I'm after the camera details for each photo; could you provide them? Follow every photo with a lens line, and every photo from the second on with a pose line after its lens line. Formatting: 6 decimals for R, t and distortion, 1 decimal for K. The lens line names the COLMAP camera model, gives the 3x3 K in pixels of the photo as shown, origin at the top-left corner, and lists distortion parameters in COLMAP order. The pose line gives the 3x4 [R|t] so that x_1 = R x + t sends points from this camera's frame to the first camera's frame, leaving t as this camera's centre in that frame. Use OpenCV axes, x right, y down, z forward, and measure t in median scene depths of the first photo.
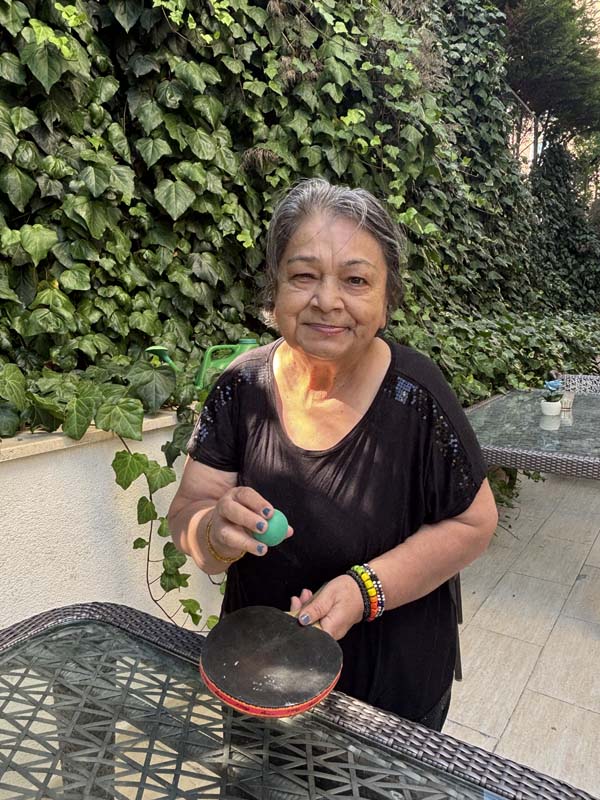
lens RADIAL K [[613.5, 0, 300.0], [0, 613.5, 400.0], [0, 0, 1]] dist [-0.012864, -0.008628]
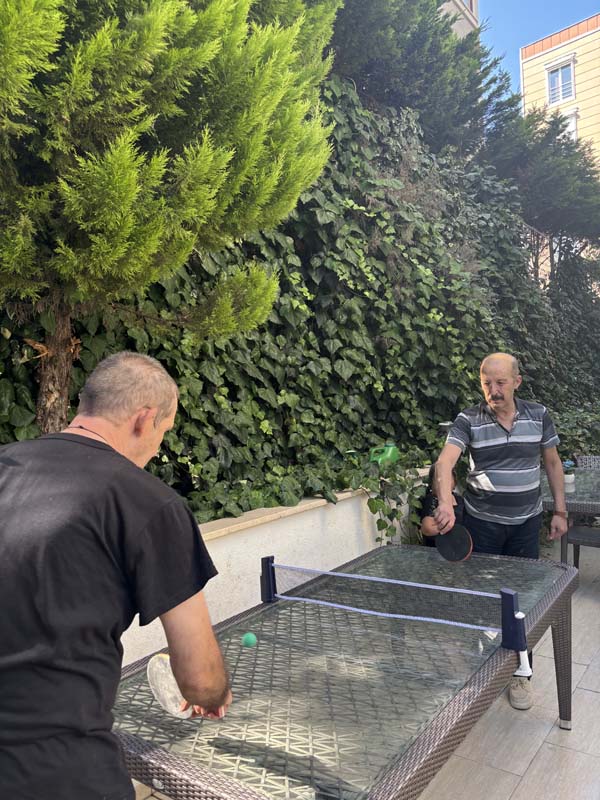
lens RADIAL K [[592.4, 0, 300.0], [0, 592.4, 400.0], [0, 0, 1]] dist [0.000756, -0.003611]
pose [[0.997043, -0.040774, -0.065131, -0.204224], [0.030998, 0.989001, -0.144624, 0.016561], [0.070312, 0.142178, 0.987341, -0.693455]]
